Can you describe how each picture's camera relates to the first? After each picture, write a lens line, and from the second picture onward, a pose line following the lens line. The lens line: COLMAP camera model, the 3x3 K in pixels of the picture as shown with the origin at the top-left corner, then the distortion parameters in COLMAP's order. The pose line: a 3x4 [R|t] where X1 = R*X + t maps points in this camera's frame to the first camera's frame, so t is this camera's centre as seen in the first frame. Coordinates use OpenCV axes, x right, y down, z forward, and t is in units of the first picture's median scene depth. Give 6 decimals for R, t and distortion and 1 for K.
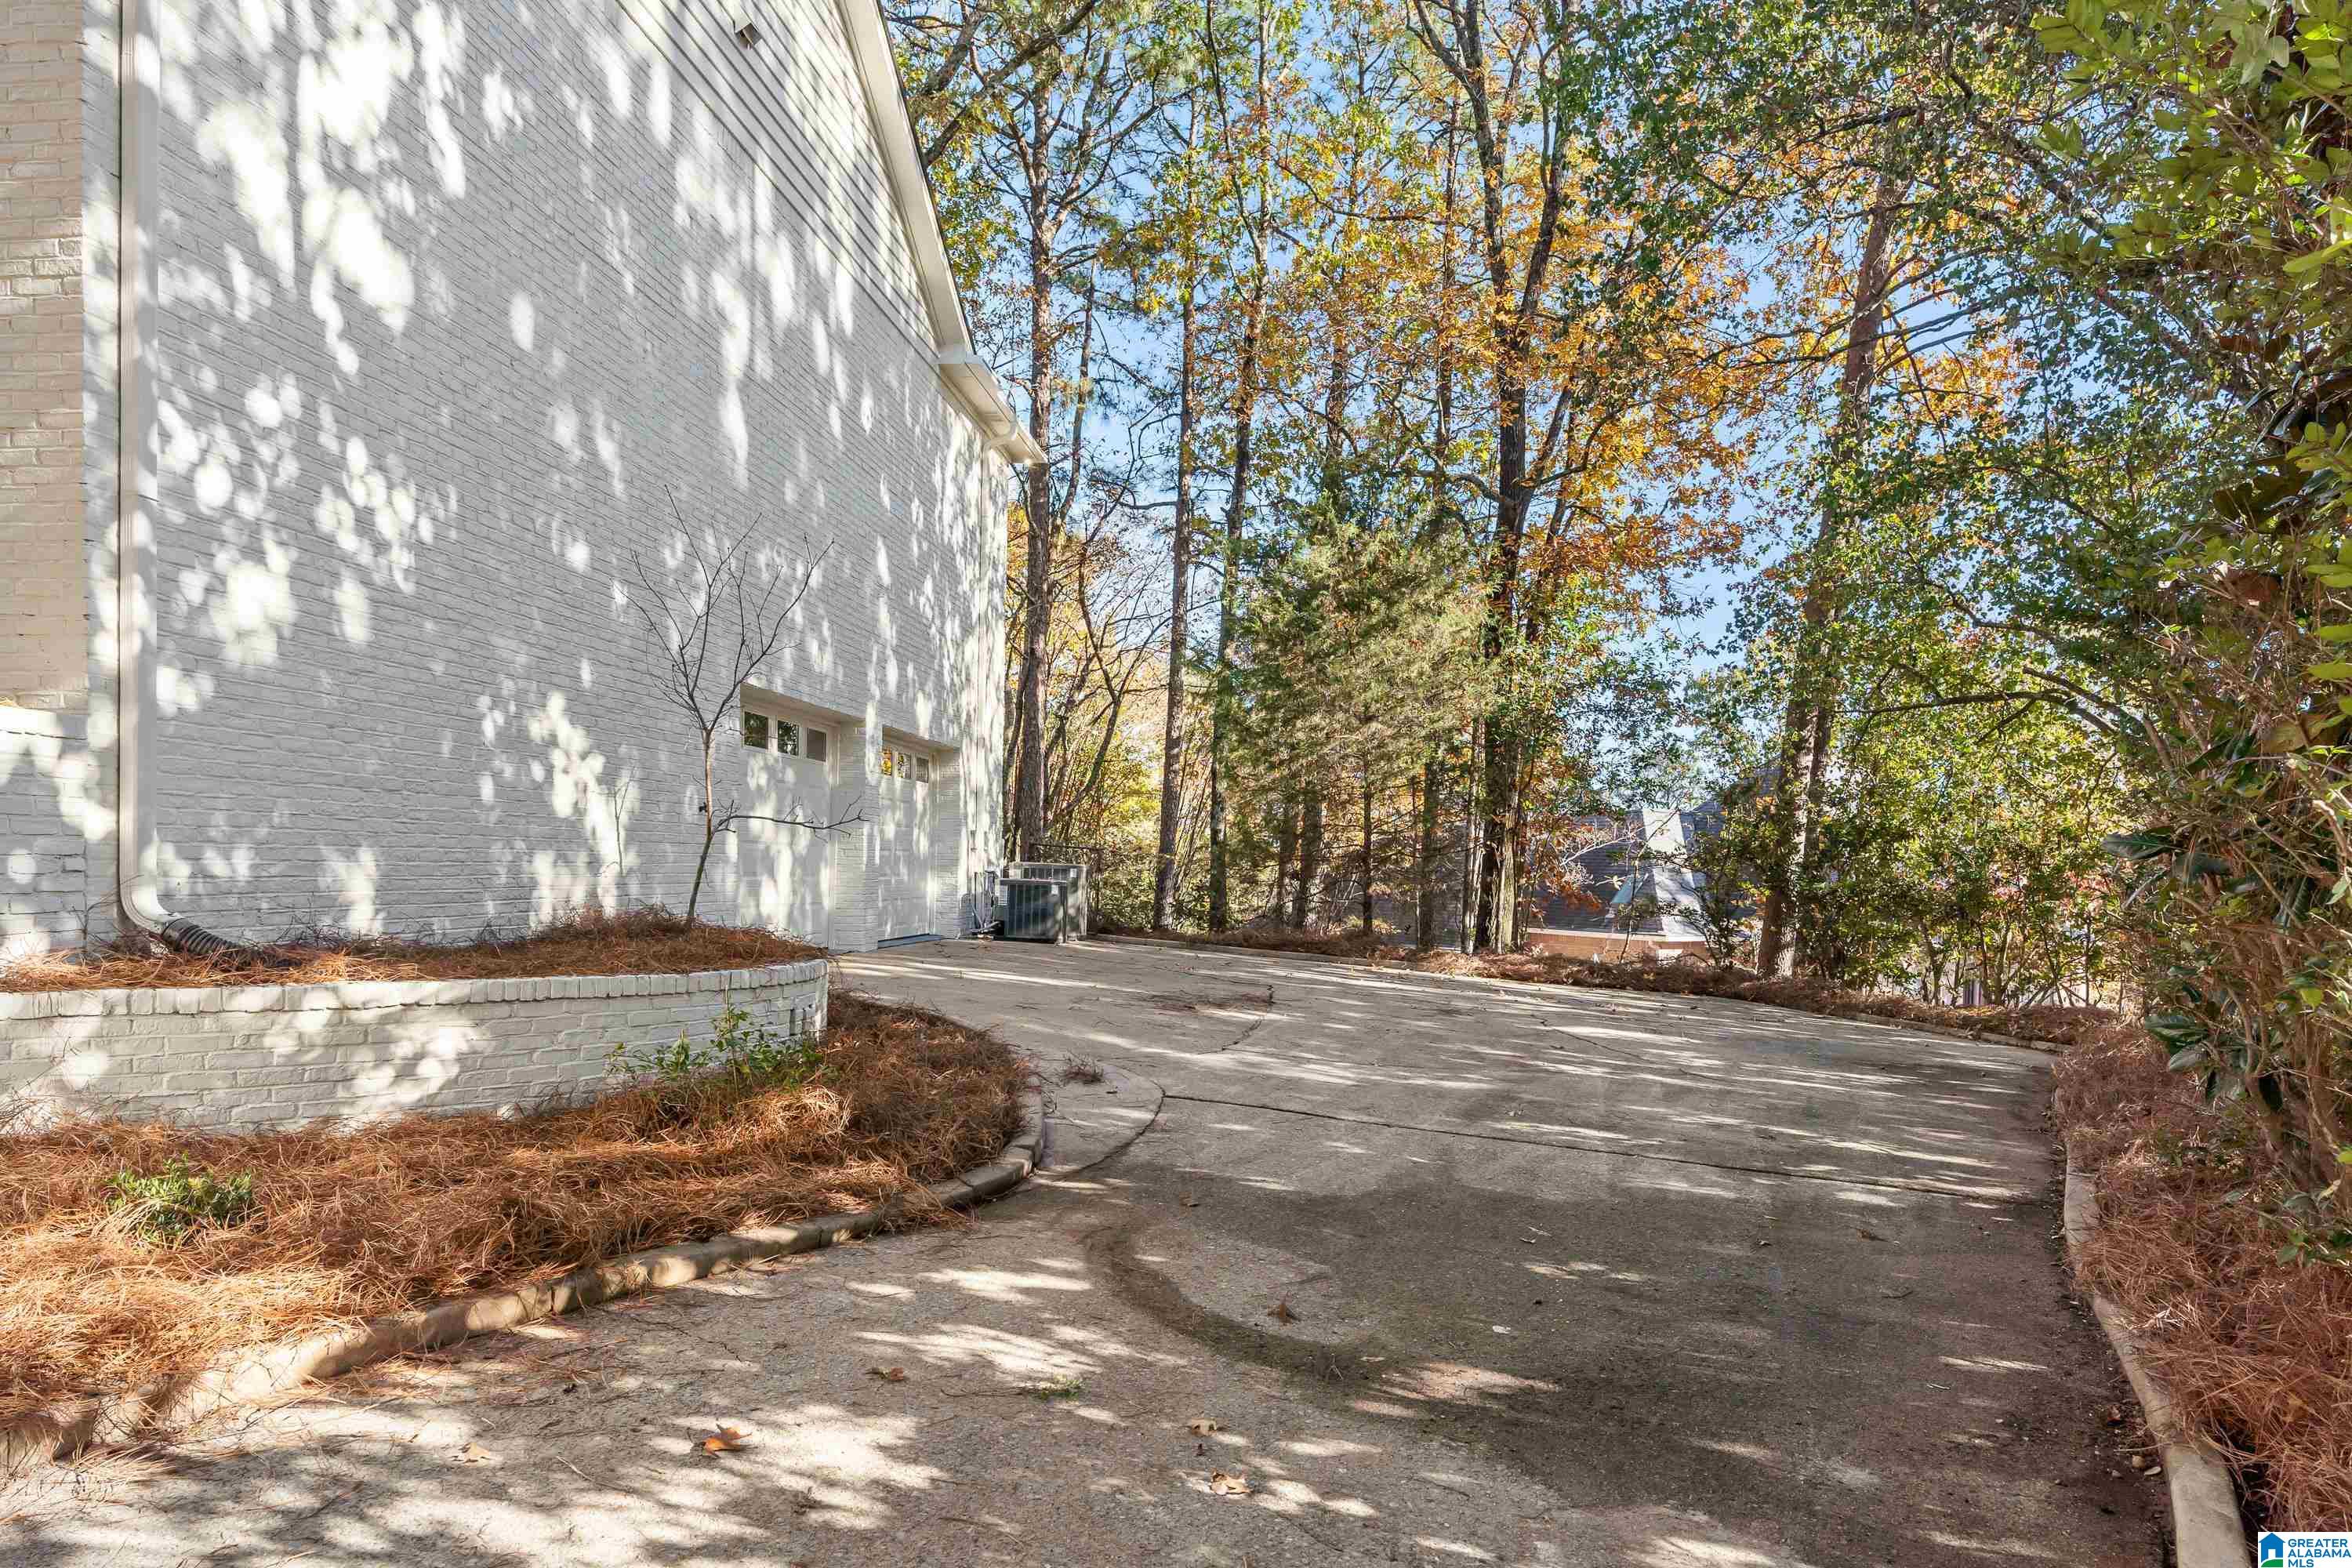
lens RADIAL K [[1430.3, 0, 1178.7], [0, 1430.3, 784.2], [0, 0, 1]] dist [0.001798, 0.000639]
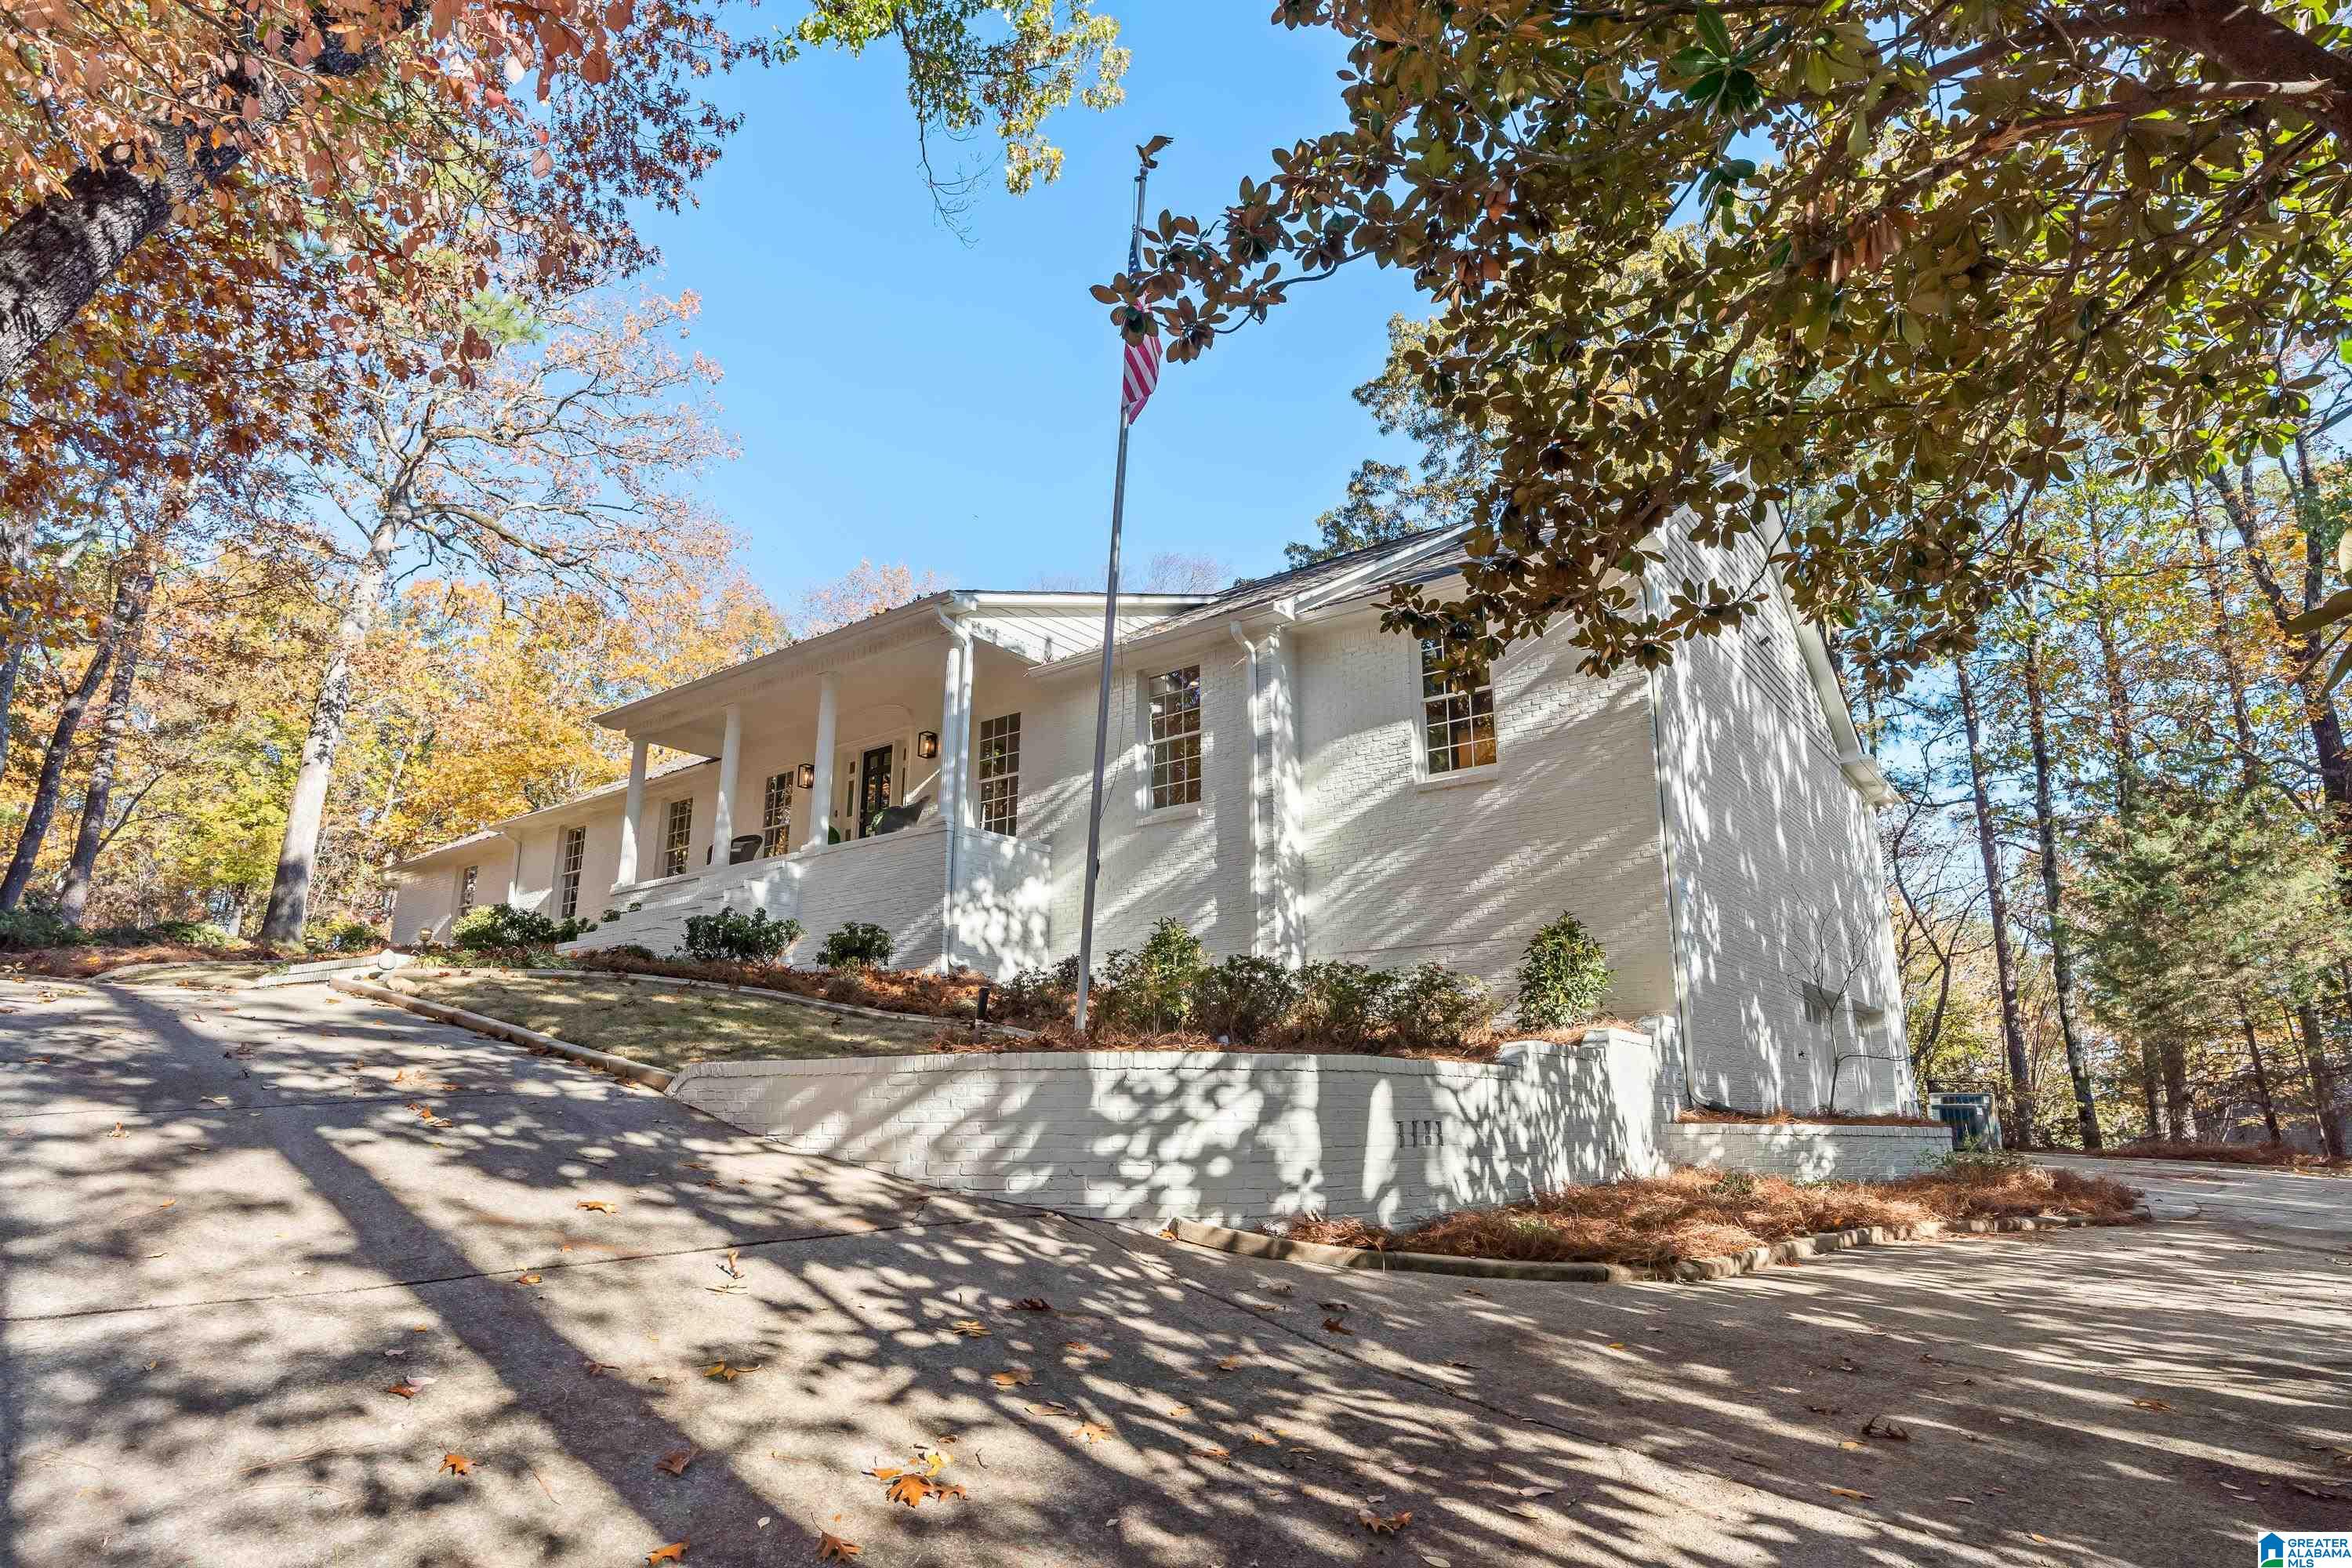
lens RADIAL K [[1224.7, 0, 1170.6], [0, 1224.7, 791.5], [0, 0, 1]] dist [-0.003425, -0.001239]
pose [[0.852050, -0.155081, -0.499961, -0.109343], [0.047359, 0.974028, -0.221420, -0.000648], [0.521314, 0.164983, 0.837265, -0.431642]]
